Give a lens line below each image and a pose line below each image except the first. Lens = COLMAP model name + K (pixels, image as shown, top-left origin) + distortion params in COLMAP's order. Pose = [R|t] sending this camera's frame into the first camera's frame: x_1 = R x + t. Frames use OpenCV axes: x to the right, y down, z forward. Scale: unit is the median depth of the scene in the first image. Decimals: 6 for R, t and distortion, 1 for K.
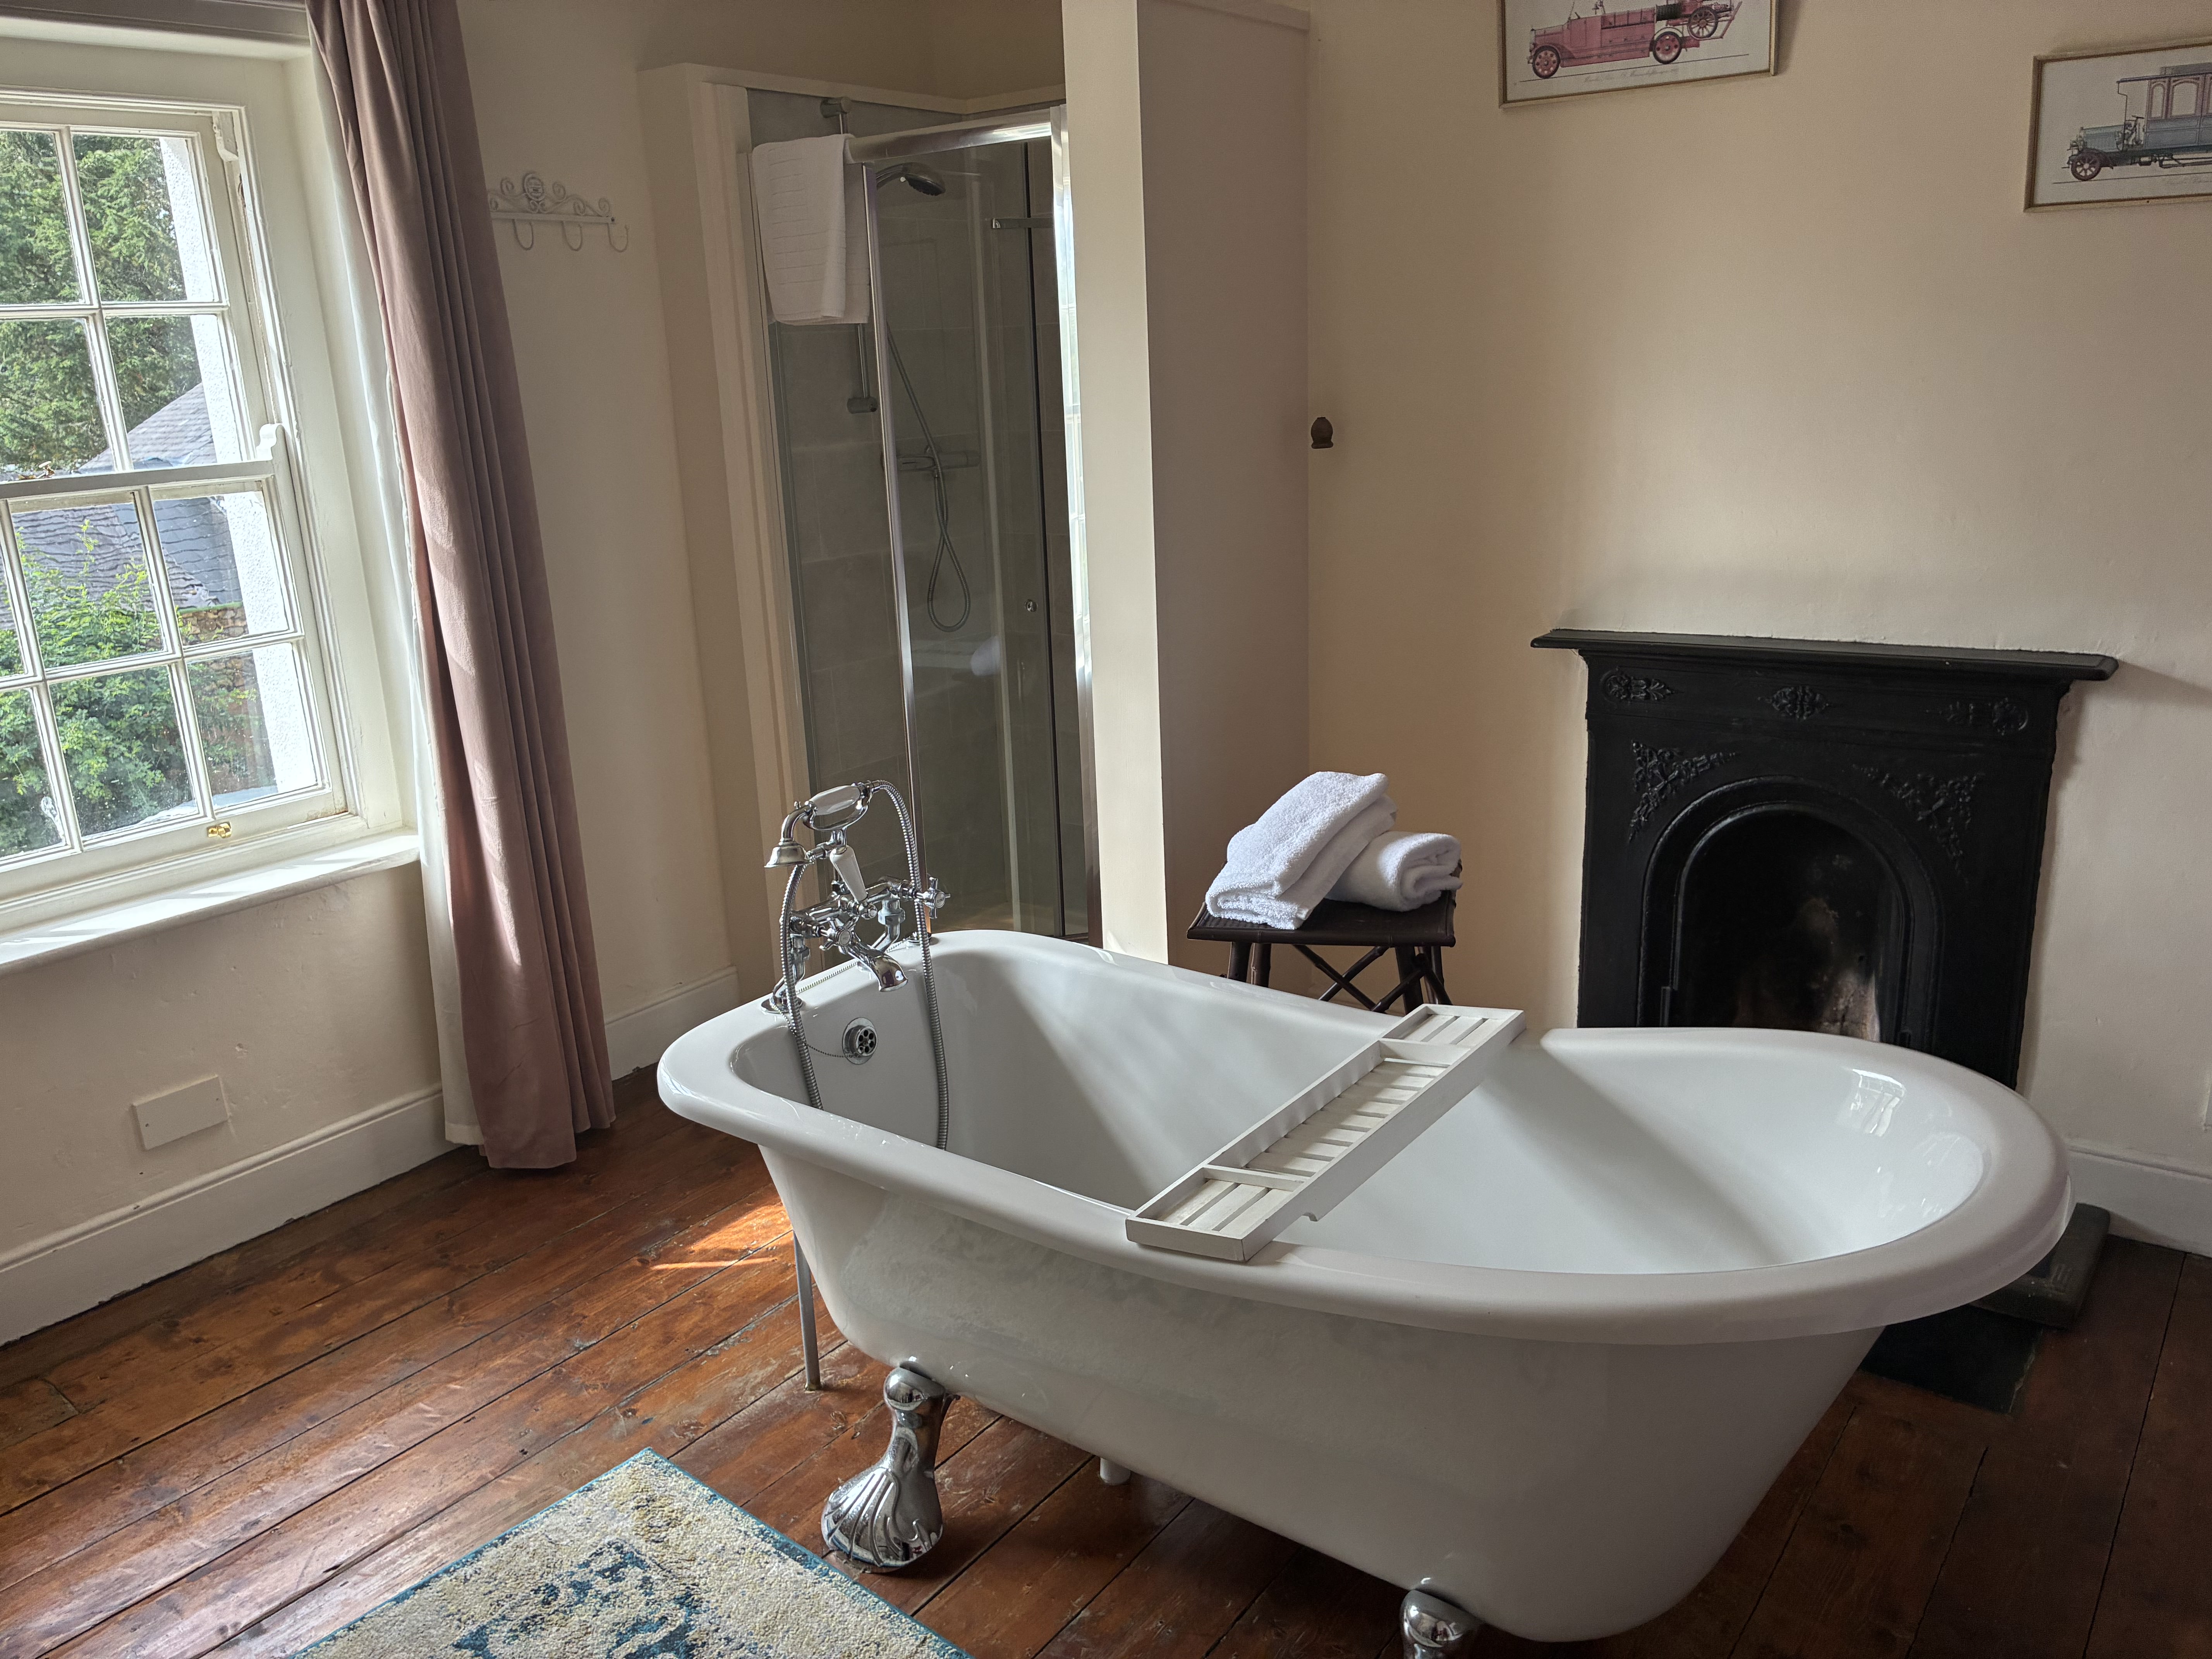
lens RADIAL K [[1669.3, 0, 1091.2], [0, 1669.3, 833.7], [0, 0, 1]] dist [-0.012103, -0.026199]
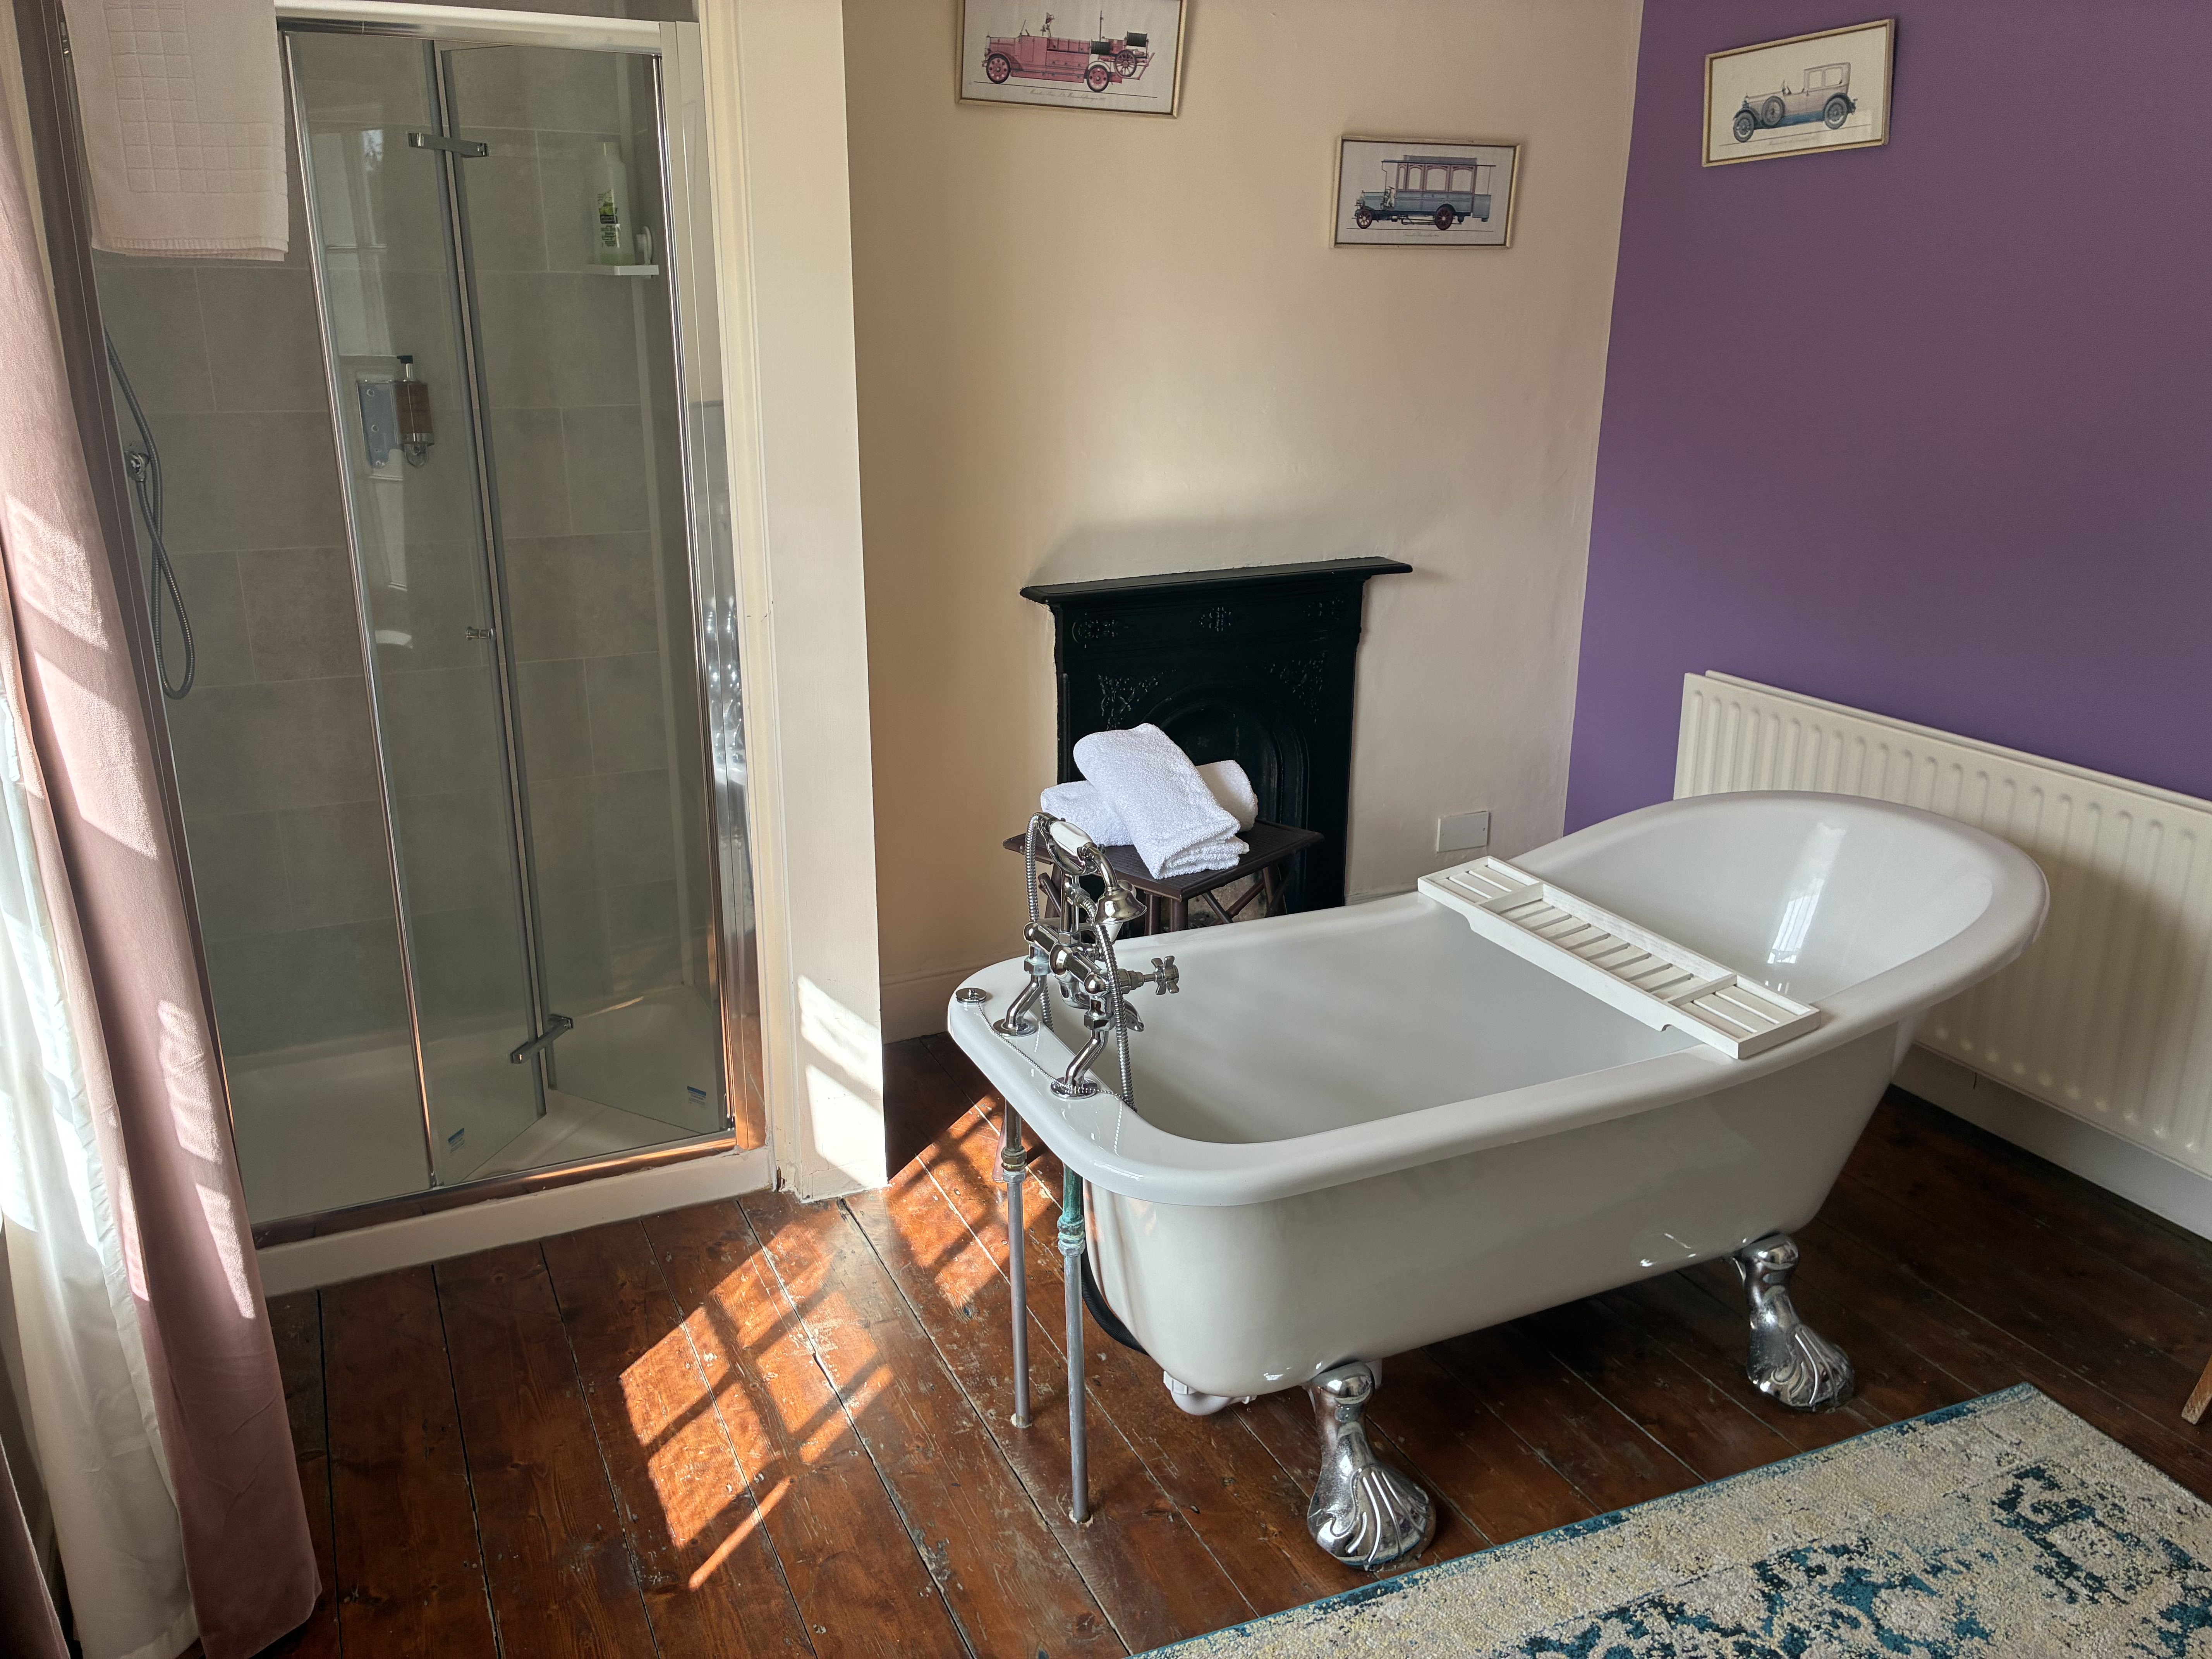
lens RADIAL K [[1669.3, 0, 1103.1], [0, 1669.3, 830.2], [0, 0, 1]] dist [-0.012103, -0.026199]
pose [[0.460329, -0.221959, 0.859553, -0.777834], [0.219464, 0.966639, 0.132078, -0.116701], [-0.860193, 0.127842, 0.493684, 0.488191]]
